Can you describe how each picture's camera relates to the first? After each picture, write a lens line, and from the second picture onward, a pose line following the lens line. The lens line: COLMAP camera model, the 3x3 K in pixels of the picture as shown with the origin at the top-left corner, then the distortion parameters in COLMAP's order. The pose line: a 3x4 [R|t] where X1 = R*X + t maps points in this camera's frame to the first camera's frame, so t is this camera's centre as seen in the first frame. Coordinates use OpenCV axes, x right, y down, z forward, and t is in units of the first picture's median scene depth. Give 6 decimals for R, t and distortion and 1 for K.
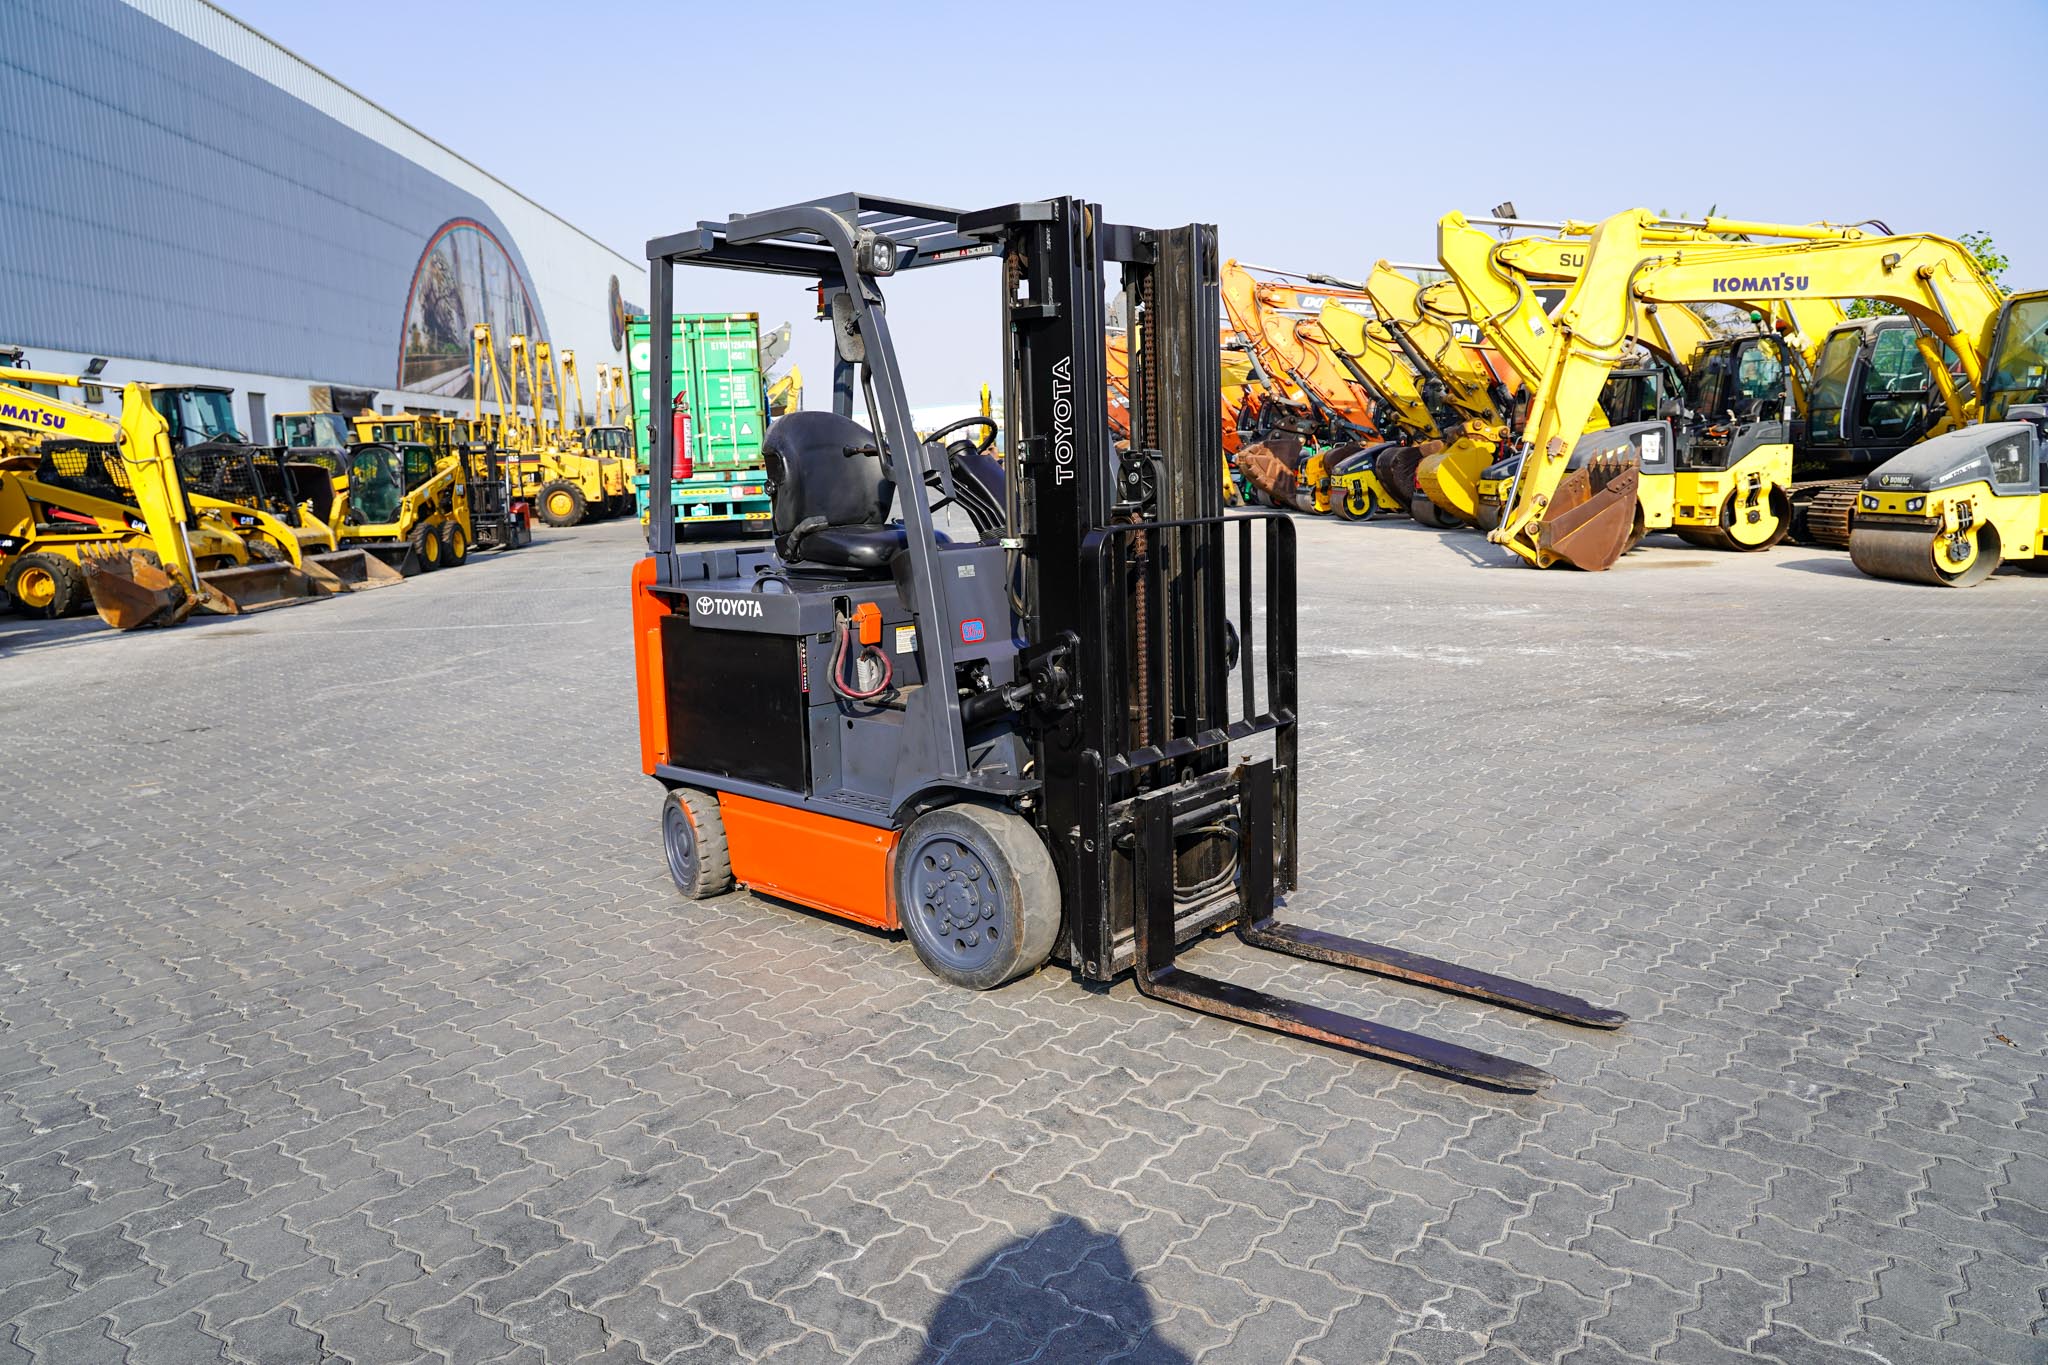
lens RADIAL K [[1376.3, 0, 1020.7], [0, 1376.3, 673.1], [0, 0, 1]] dist [-0.034064, 0.015019]
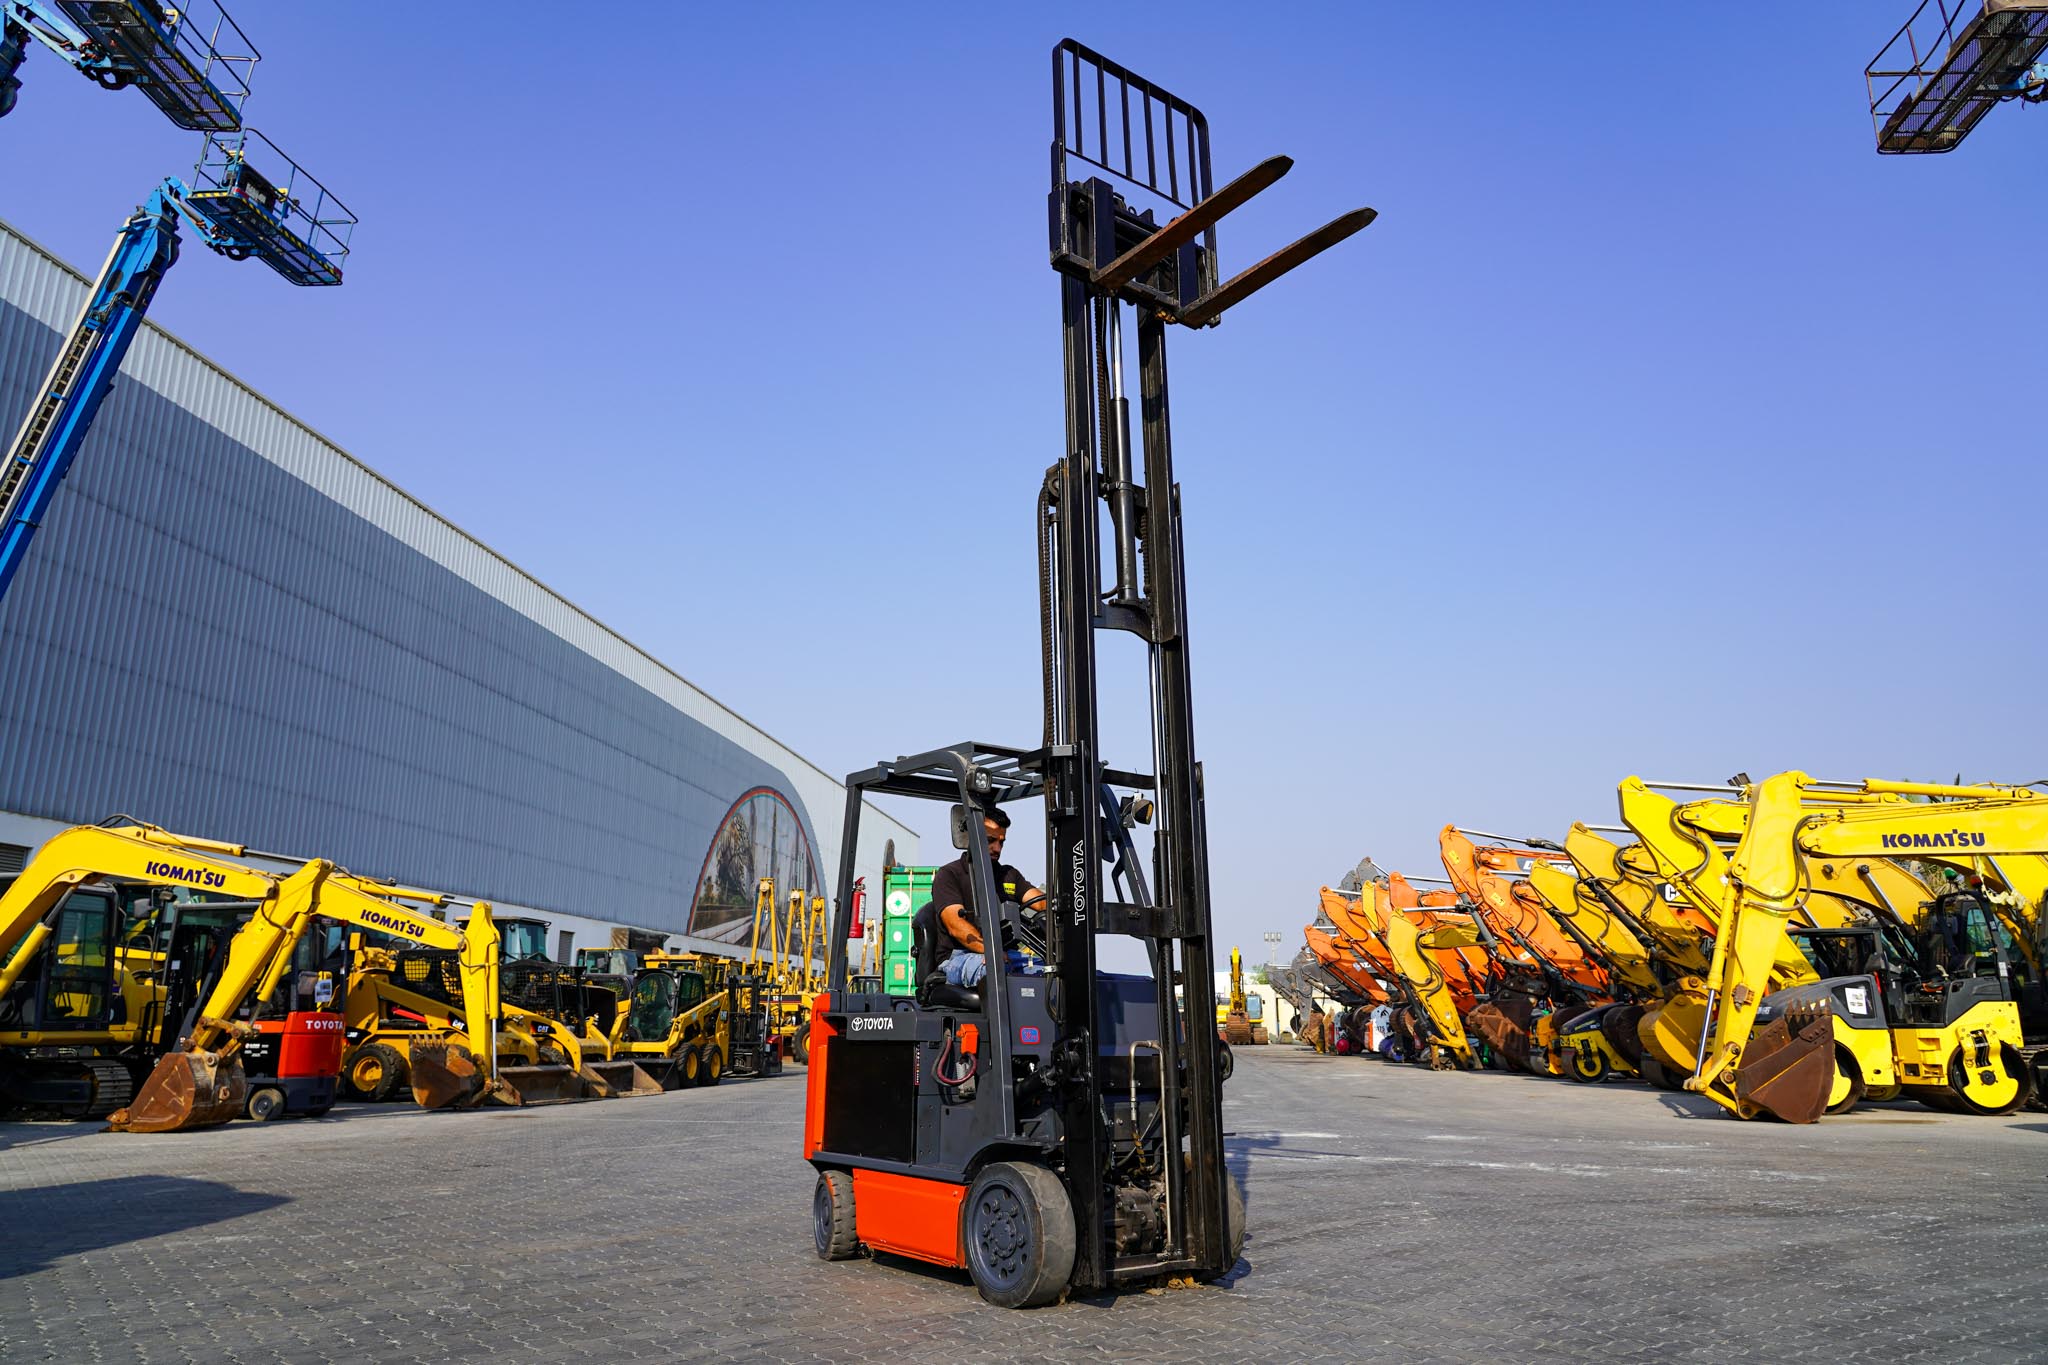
lens RADIAL K [[1376.3, 0, 1013.4], [0, 1376.3, 677.5], [0, 0, 1]] dist [-0.034064, 0.015019]
pose [[0.981419, -0.011136, -0.191553, 0.057048], [-0.065092, 0.919793, -0.386968, 0.045585], [0.180498, 0.392246, 0.901977, -0.105489]]
